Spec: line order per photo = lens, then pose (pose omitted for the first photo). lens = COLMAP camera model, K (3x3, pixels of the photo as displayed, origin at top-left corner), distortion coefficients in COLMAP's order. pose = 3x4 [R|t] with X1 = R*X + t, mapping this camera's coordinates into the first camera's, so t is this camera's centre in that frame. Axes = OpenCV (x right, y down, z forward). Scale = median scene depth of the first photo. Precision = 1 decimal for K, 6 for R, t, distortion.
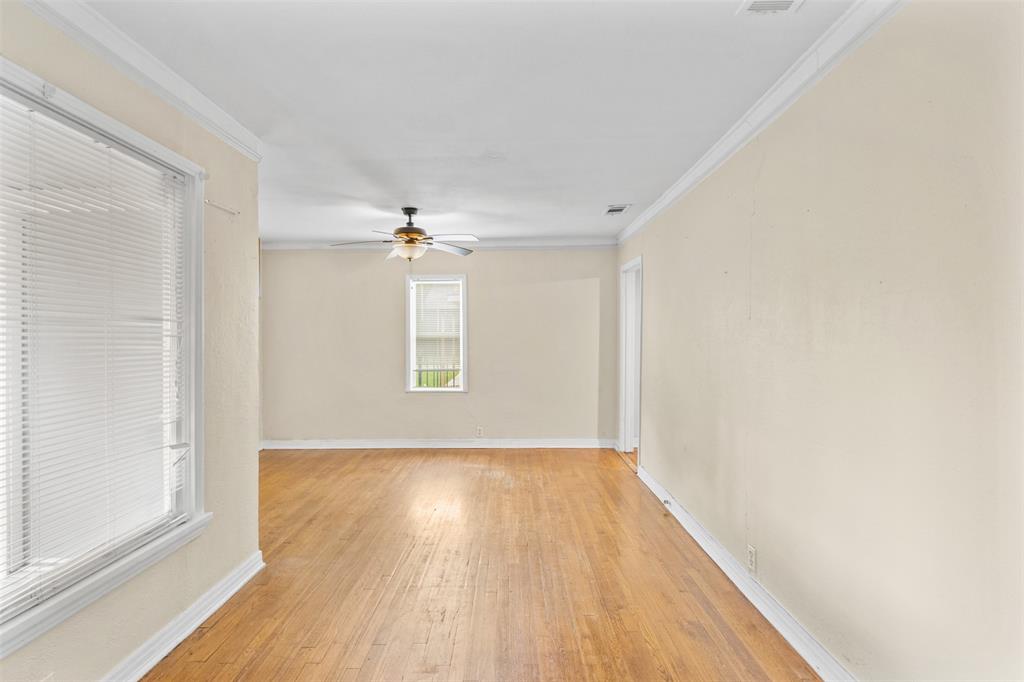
lens RADIAL K [[521.7, 0, 501.1], [0, 521.7, 337.3], [0, 0, 1]] dist [0.000920, 0.000518]
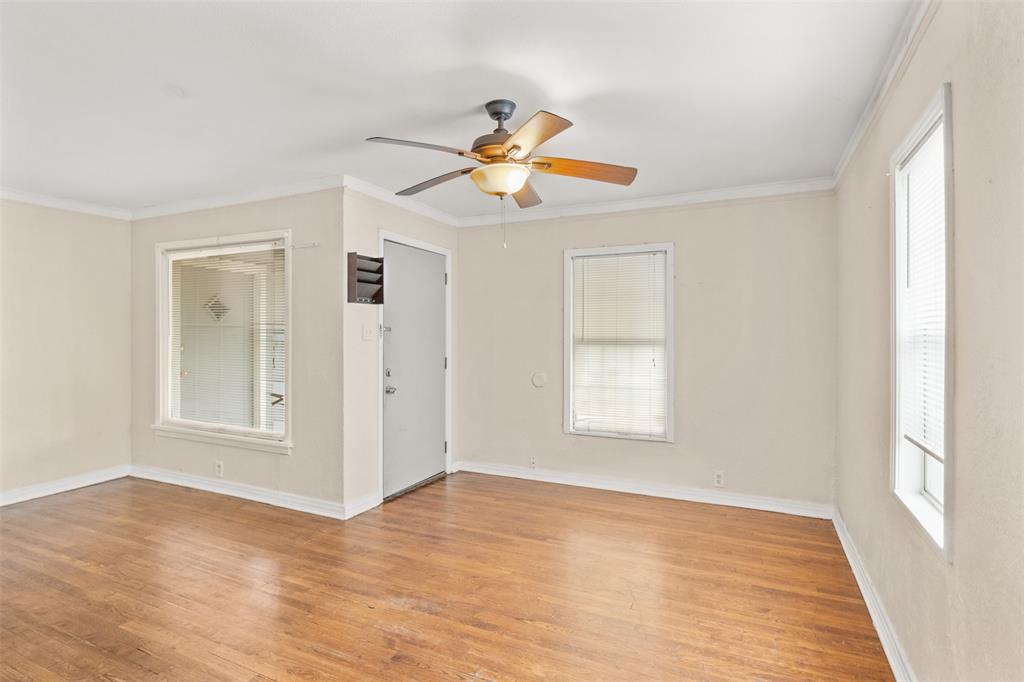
lens RADIAL K [[521.7, 0, 501.1], [0, 521.7, 337.3], [0, 0, 1]] dist [0.000920, 0.000518]
pose [[-0.419656, 0.015061, -0.907558, 0.251993], [-0.000522, 0.999858, 0.016834, -0.006406], [0.907683, 0.007539, -0.419589, 0.933376]]
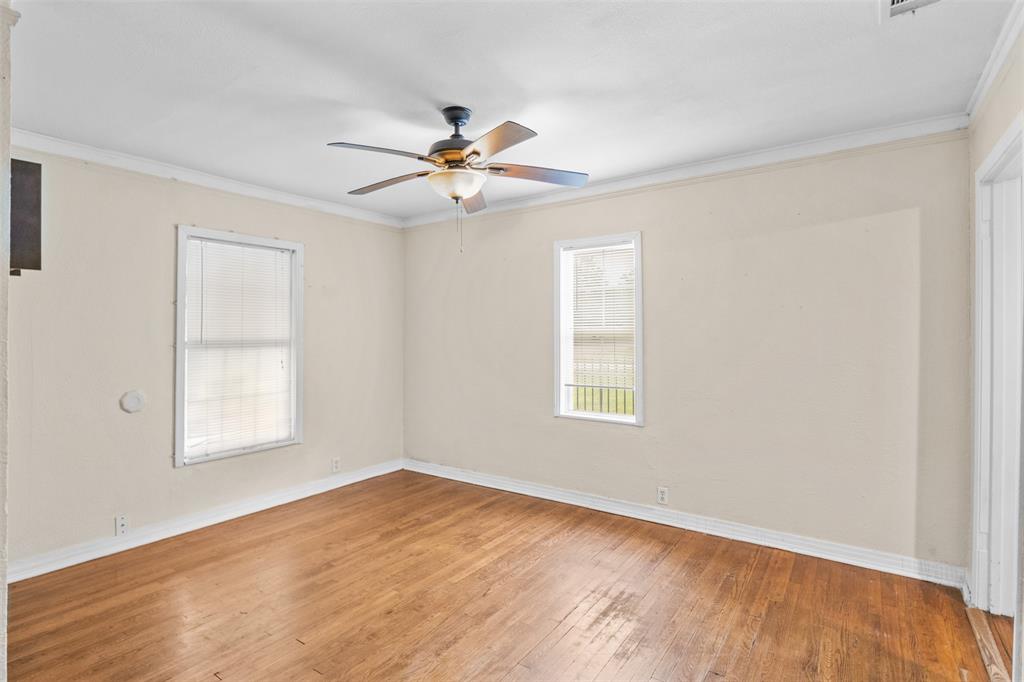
lens RADIAL K [[512.0, 0, 515.8], [0, 512.0, 328.4], [0, 0, 1]] dist [-0.003149, -0.001058]
pose [[0.830941, -0.001810, -0.556357, 0.143919], [-0.002693, 0.999970, -0.007276, -0.002840], [0.556354, 0.007544, 0.830911, 0.430542]]
